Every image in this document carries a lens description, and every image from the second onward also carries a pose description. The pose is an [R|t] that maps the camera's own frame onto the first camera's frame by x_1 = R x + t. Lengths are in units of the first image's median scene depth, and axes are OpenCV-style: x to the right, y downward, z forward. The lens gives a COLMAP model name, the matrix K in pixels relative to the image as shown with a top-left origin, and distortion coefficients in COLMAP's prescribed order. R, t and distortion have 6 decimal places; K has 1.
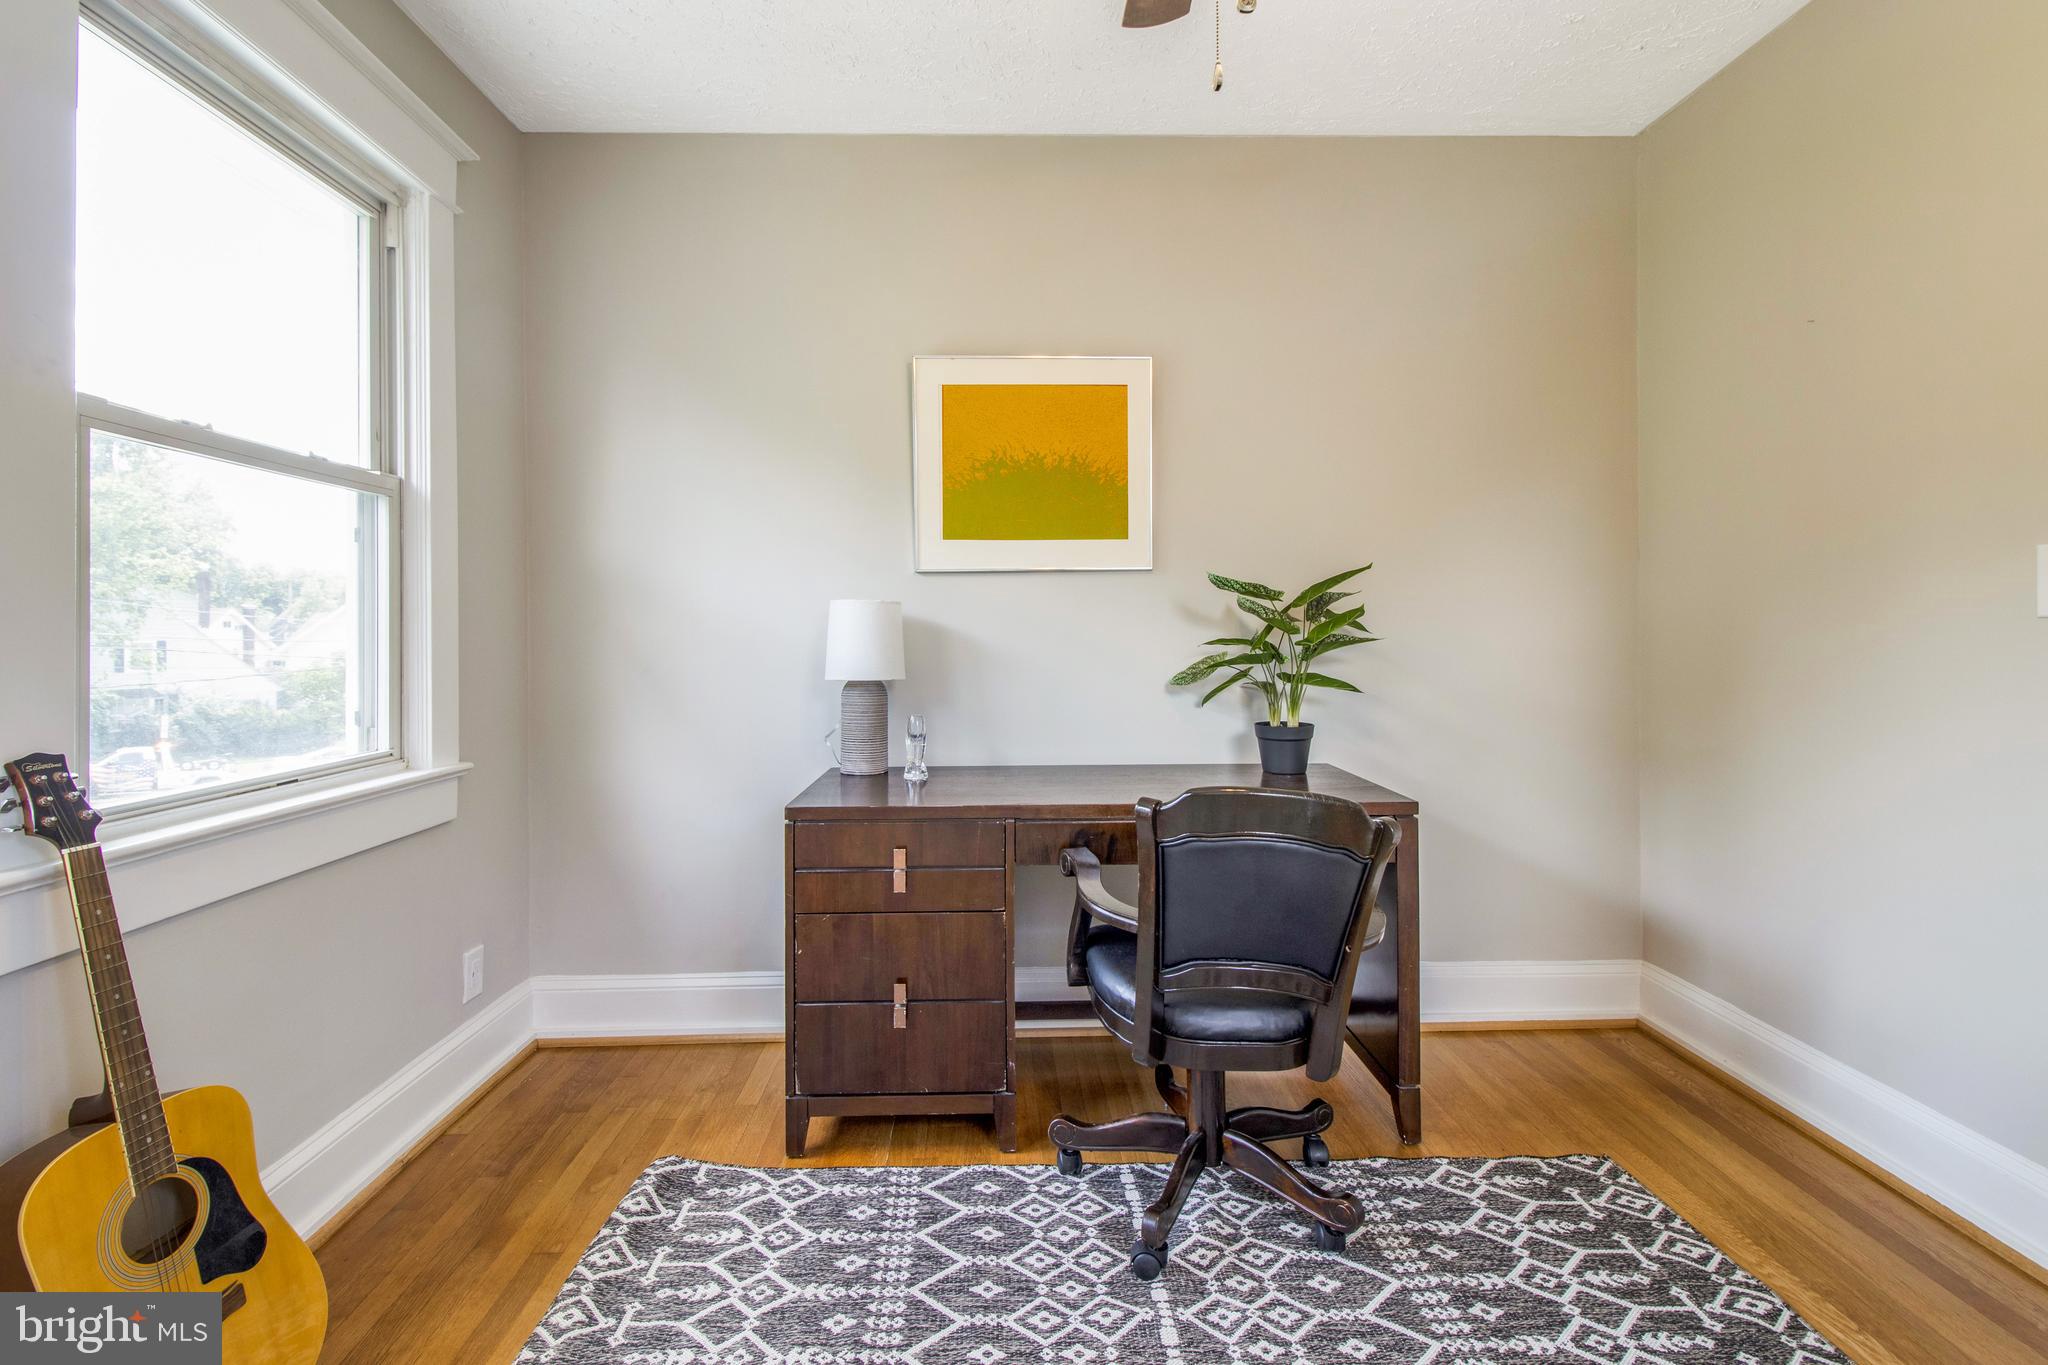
lens RADIAL K [[950.7, 0, 1015.4], [0, 950.7, 641.8], [0, 0, 1]] dist [0.020759, -0.016875]
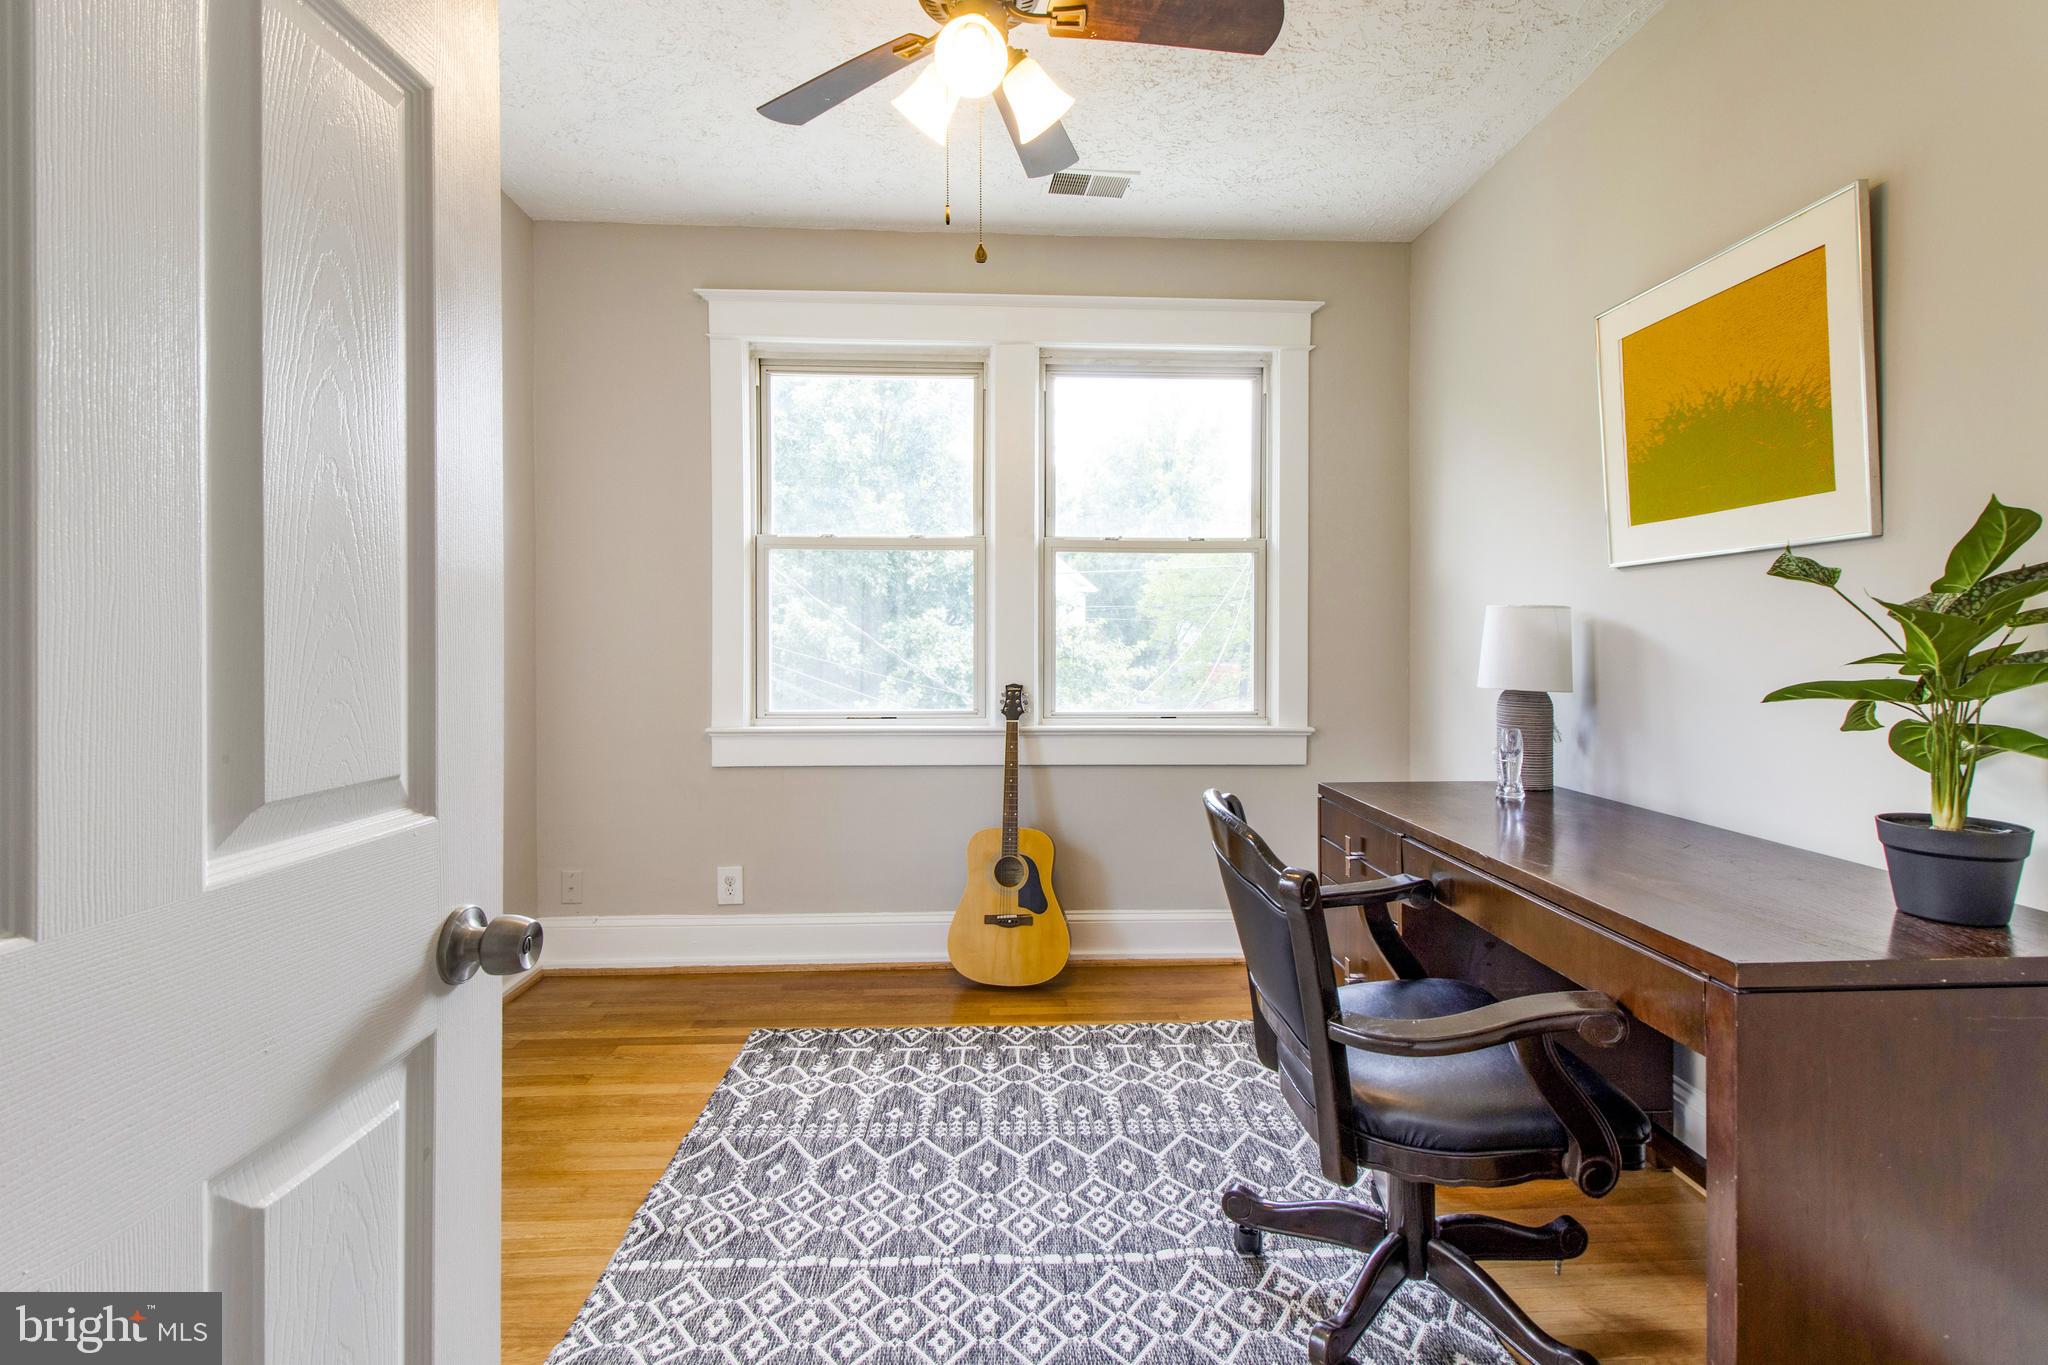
lens RADIAL K [[950.7, 0, 1015.4], [0, 950.7, 641.8], [0, 0, 1]] dist [0.020759, -0.016875]
pose [[0.006681, 0.008273, -0.999943, 0.949551], [-0.008843, 0.999927, 0.008214, -0.011149], [0.999939, 0.008787, 0.006754, 0.589627]]
